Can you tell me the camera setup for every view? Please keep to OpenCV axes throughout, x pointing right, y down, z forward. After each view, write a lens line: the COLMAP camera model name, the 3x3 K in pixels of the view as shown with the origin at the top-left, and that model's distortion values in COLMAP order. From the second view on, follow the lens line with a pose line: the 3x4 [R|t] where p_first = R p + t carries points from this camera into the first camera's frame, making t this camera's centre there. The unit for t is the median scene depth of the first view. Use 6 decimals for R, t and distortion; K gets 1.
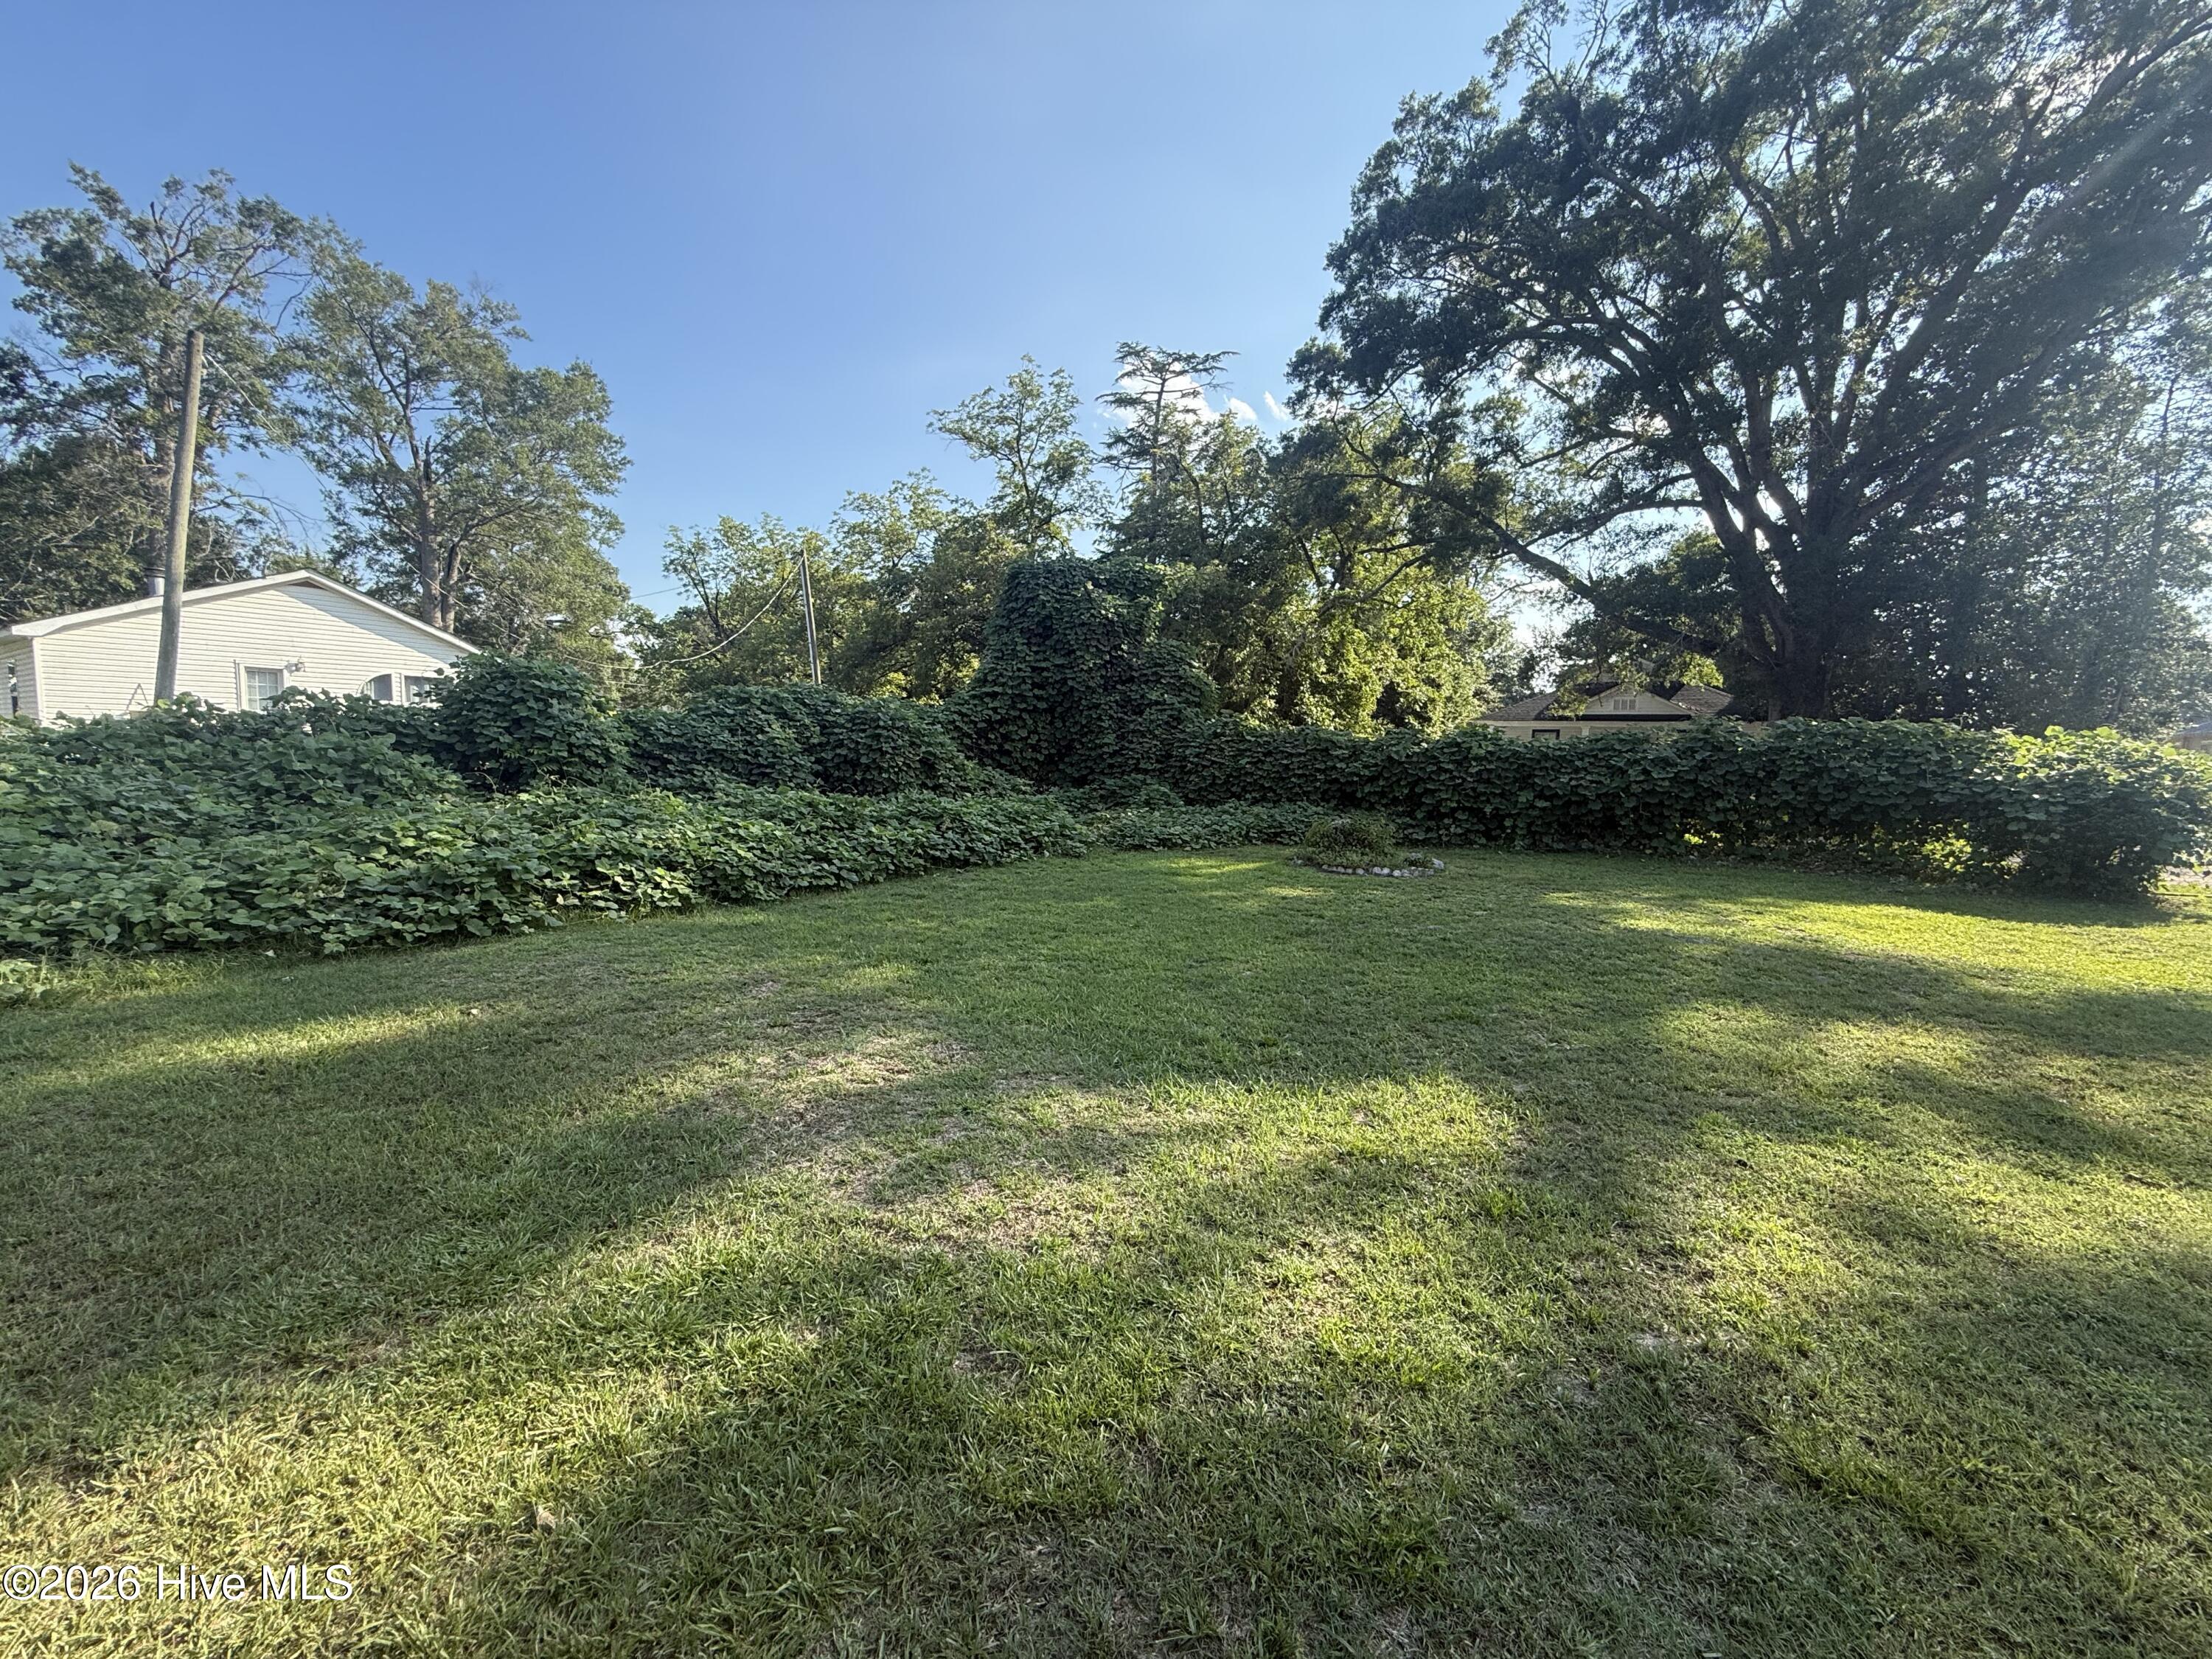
lens RADIAL K [[893.0, 0, 1110.0], [0, 893.0, 831.8], [0, 0, 1]] dist [-0.000390, 0.000759]
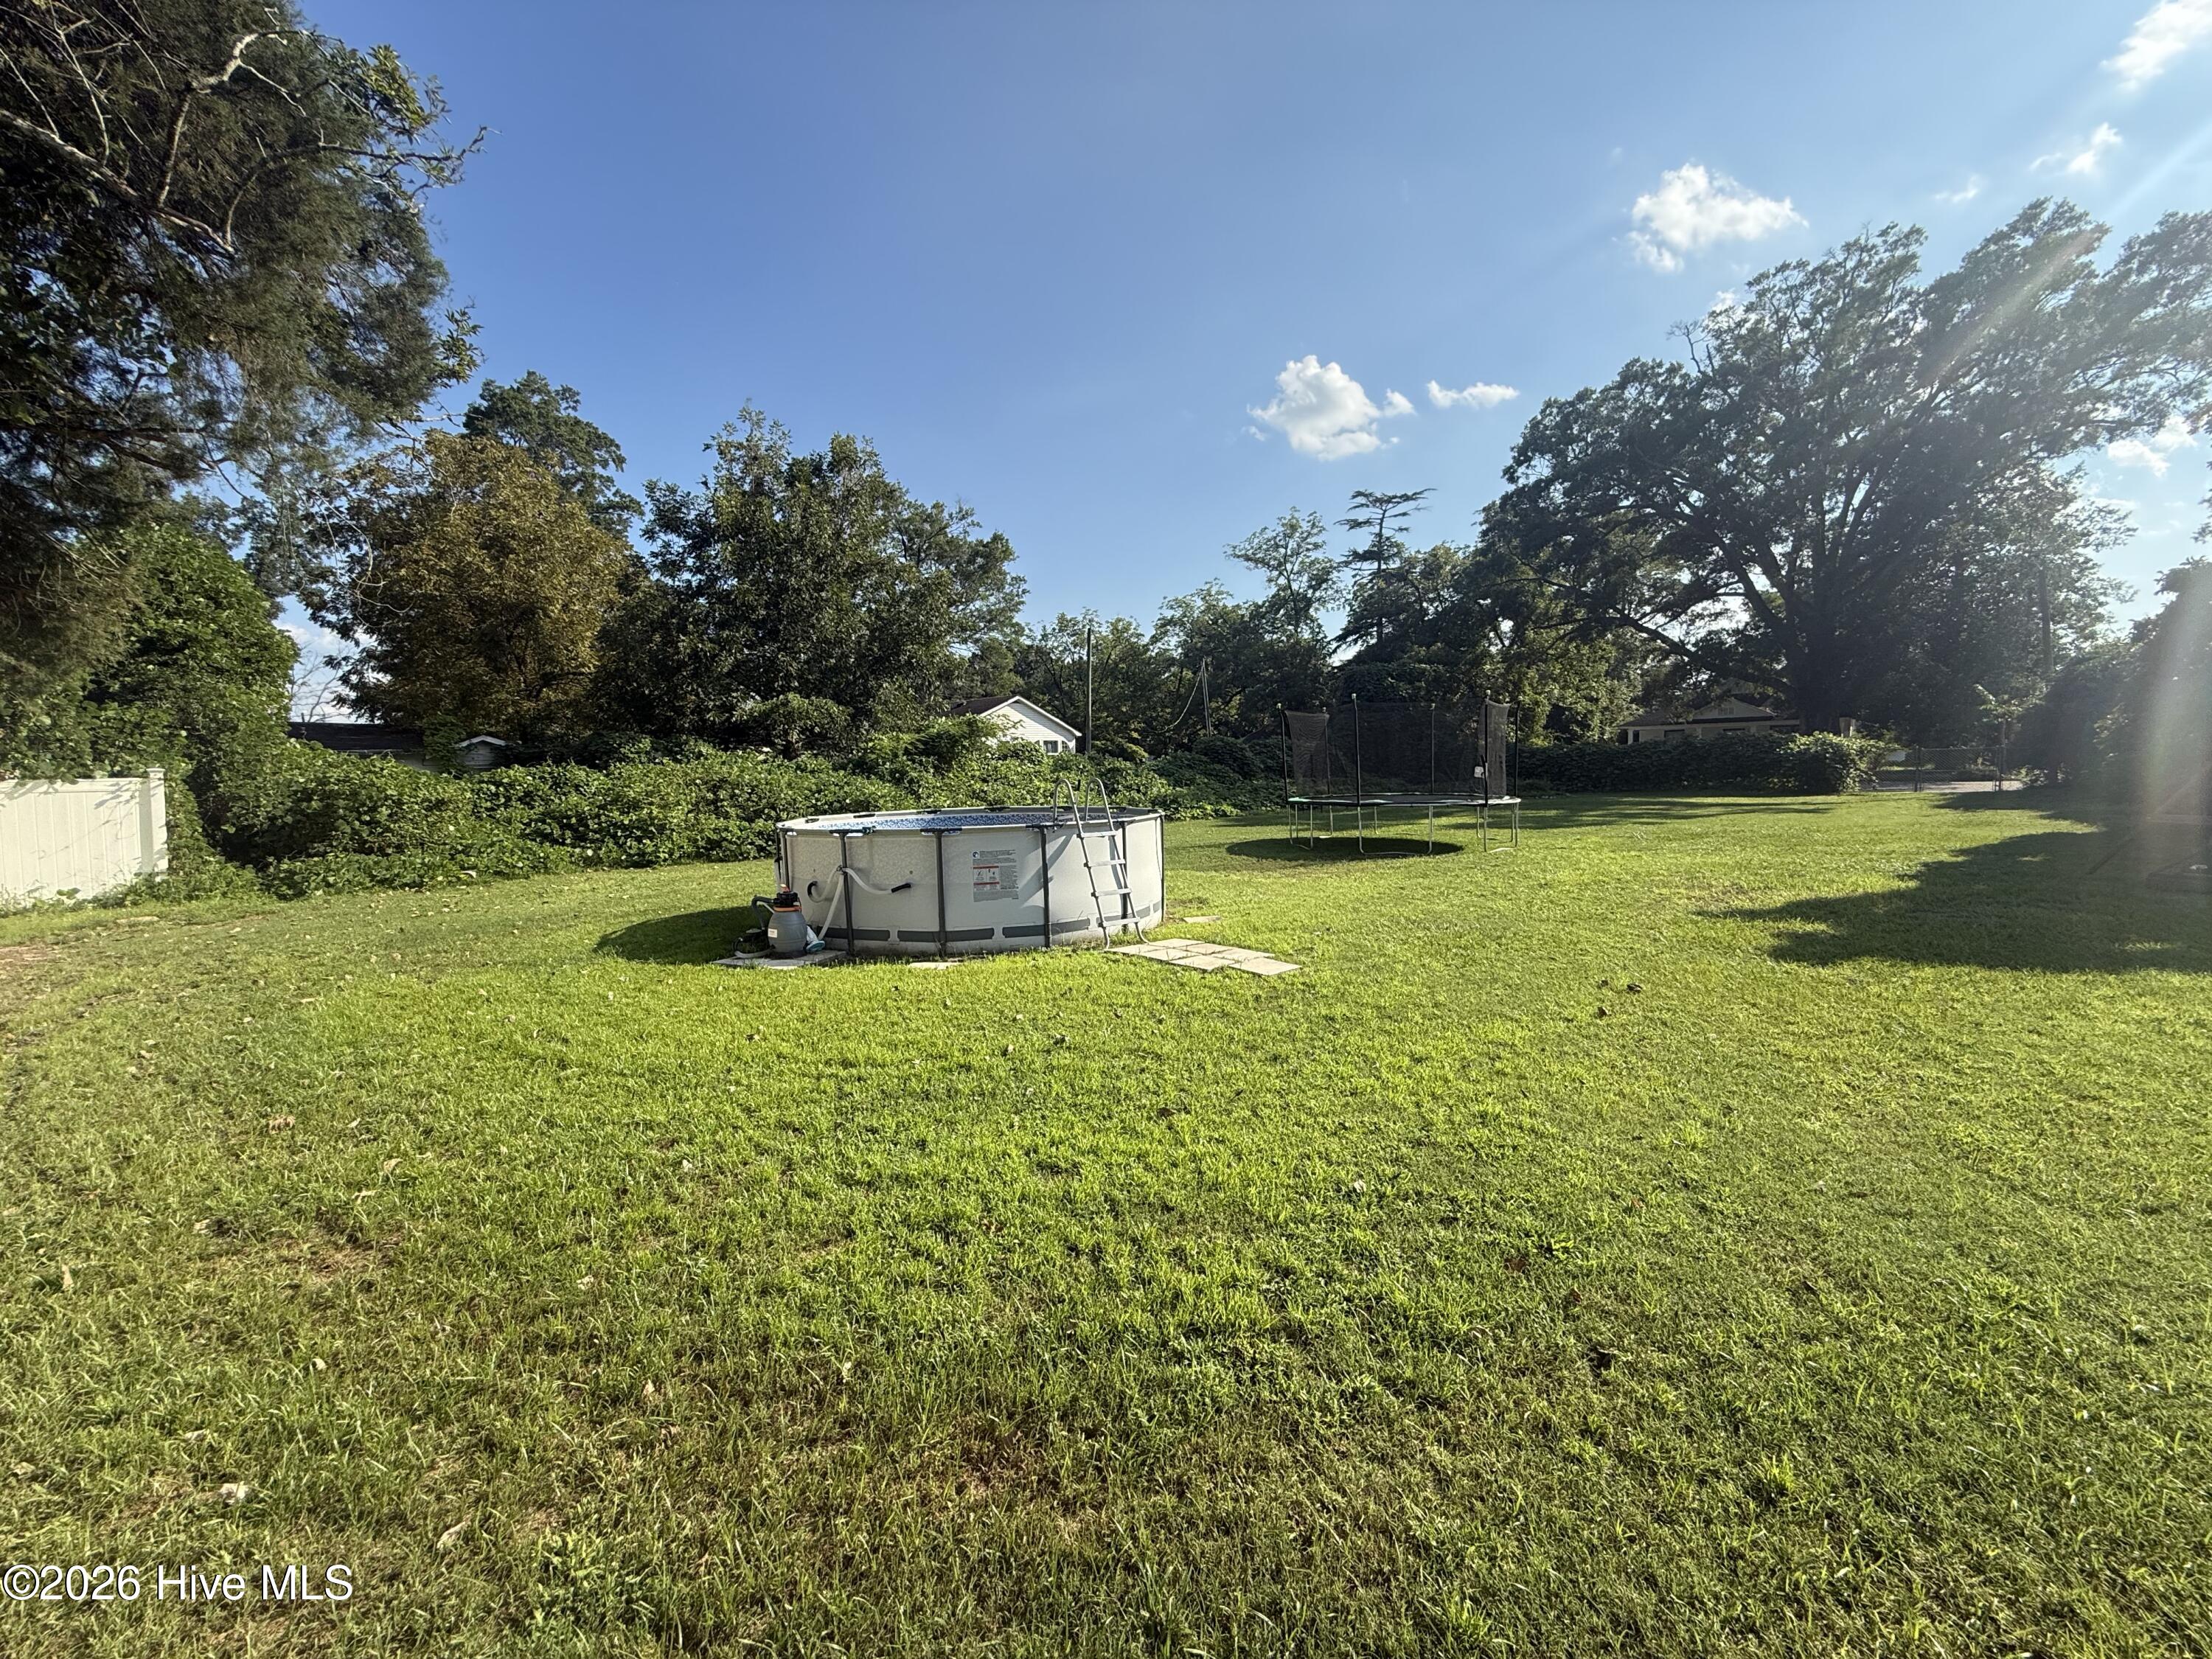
lens RADIAL K [[893.0, 0, 1099.5], [0, 893.0, 826.8], [0, 0, 1]] dist [-0.000390, 0.000759]
pose [[0.982108, -0.036594, -0.184730, -0.151415], [0.032761, 0.999181, -0.023762, 0.042448], [0.185448, 0.017285, 0.982502, -0.548646]]
